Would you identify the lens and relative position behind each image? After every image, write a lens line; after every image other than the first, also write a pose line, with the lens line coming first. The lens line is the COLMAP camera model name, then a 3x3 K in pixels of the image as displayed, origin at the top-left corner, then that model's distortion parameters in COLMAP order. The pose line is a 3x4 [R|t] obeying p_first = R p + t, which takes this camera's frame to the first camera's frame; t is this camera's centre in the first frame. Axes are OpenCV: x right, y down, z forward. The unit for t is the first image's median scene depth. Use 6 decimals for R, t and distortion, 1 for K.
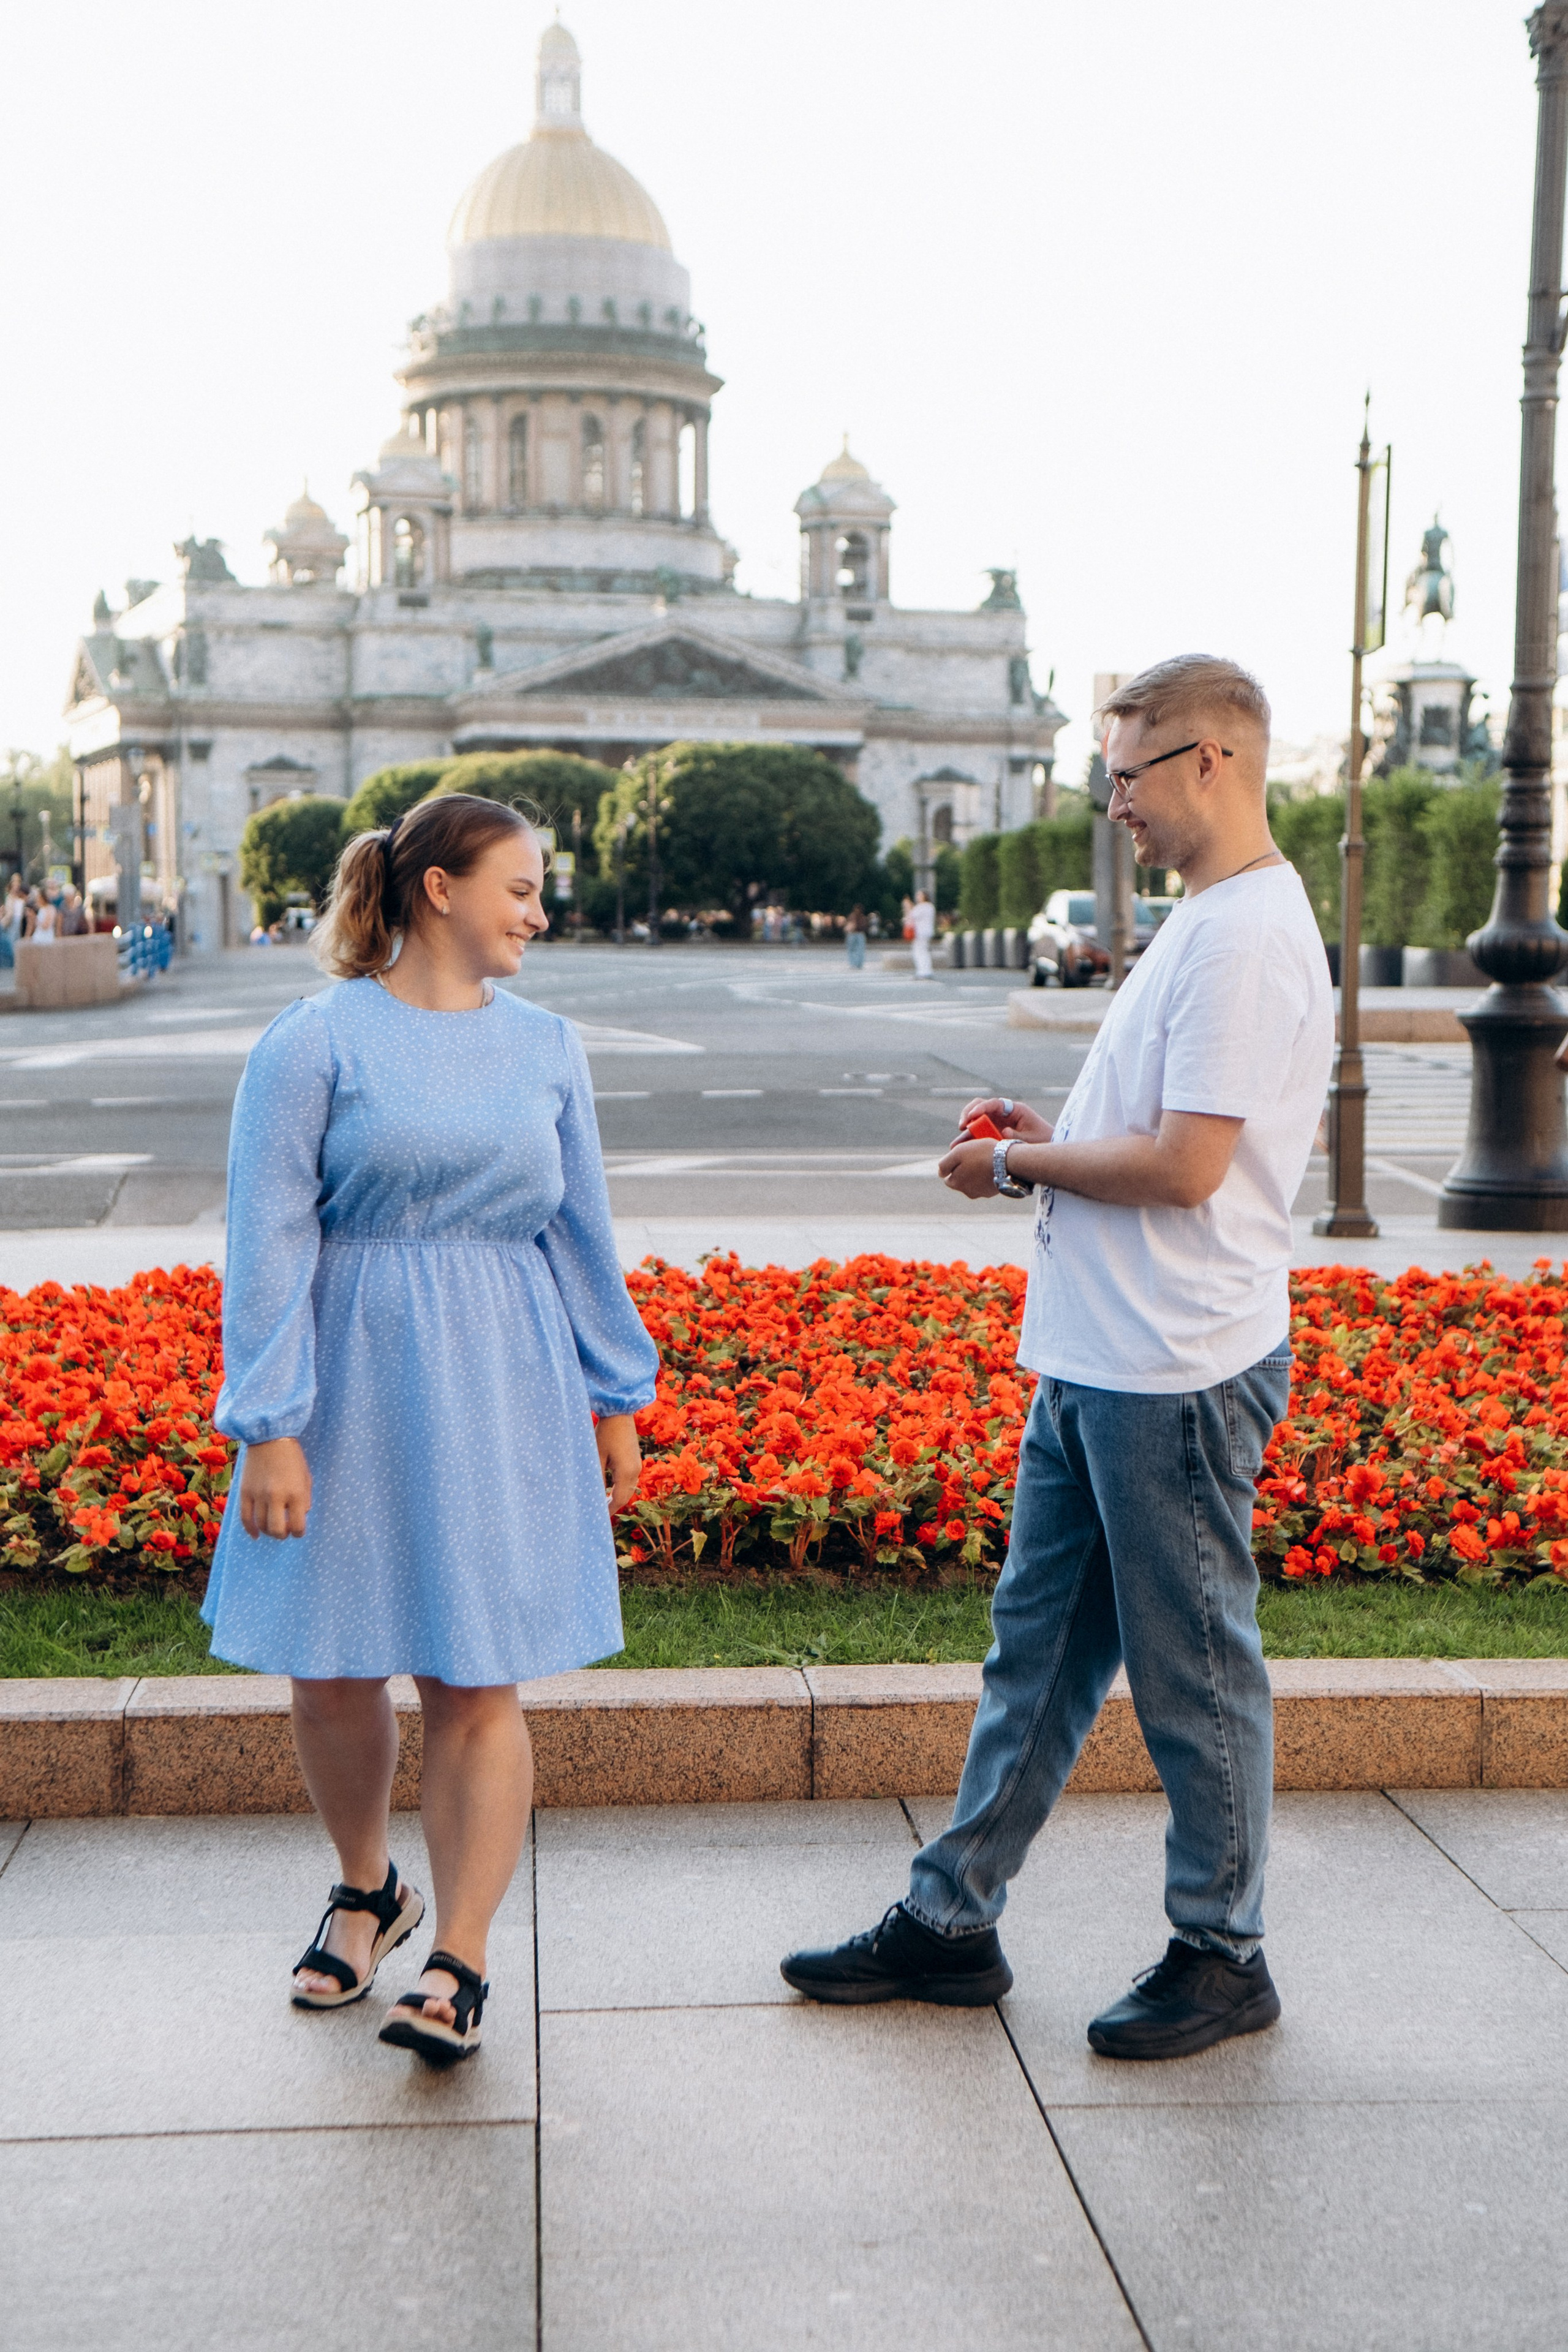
lens RADIAL K [[3420.6, 0, 784.0], [0, 3420.6, 1176.0], [0, 0, 1]] dist [0.150469, 0.411078]
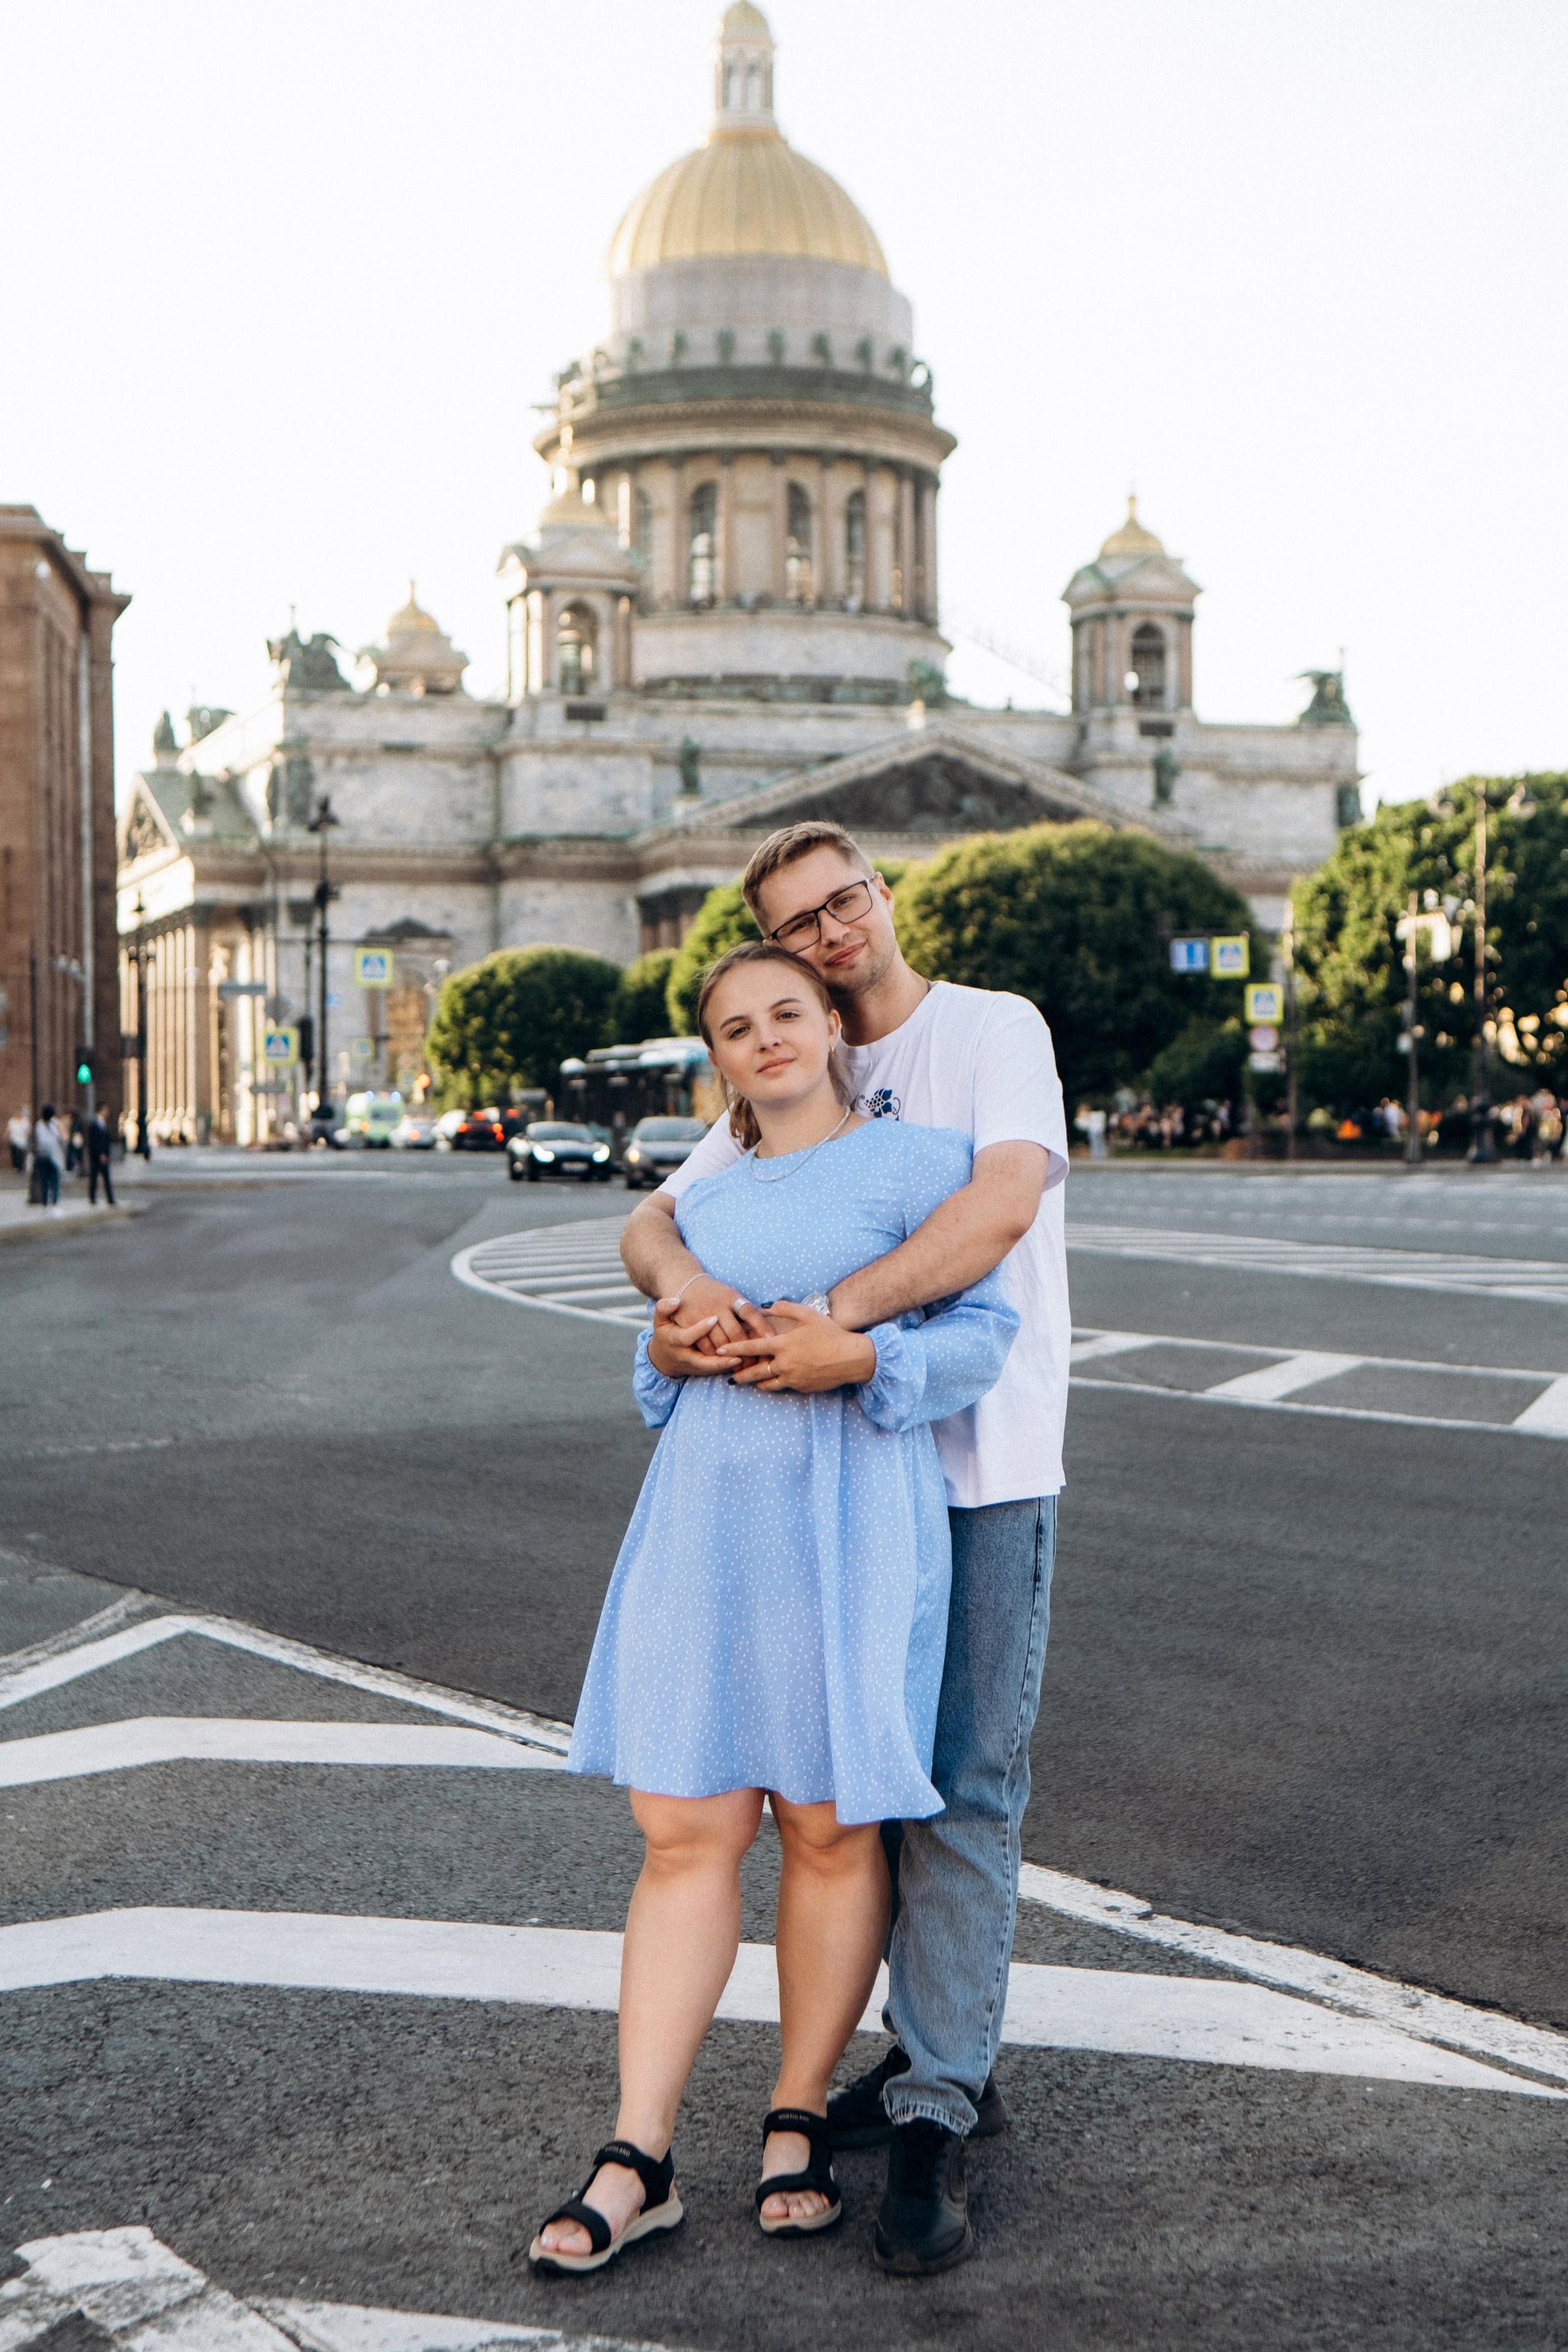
lens RADIAL K [[3415.7, 0, 784.2], [0, 3415.7, 1184.1], [0, 0, 1]] dist [0.144974, 0.438187]
pose [[0.999872, -0.010763, 0.011806, -0.074127], [0.011452, 0.998134, -0.059980, -0.017757], [-0.011139, 0.060108, 0.998130, 0.253870]]
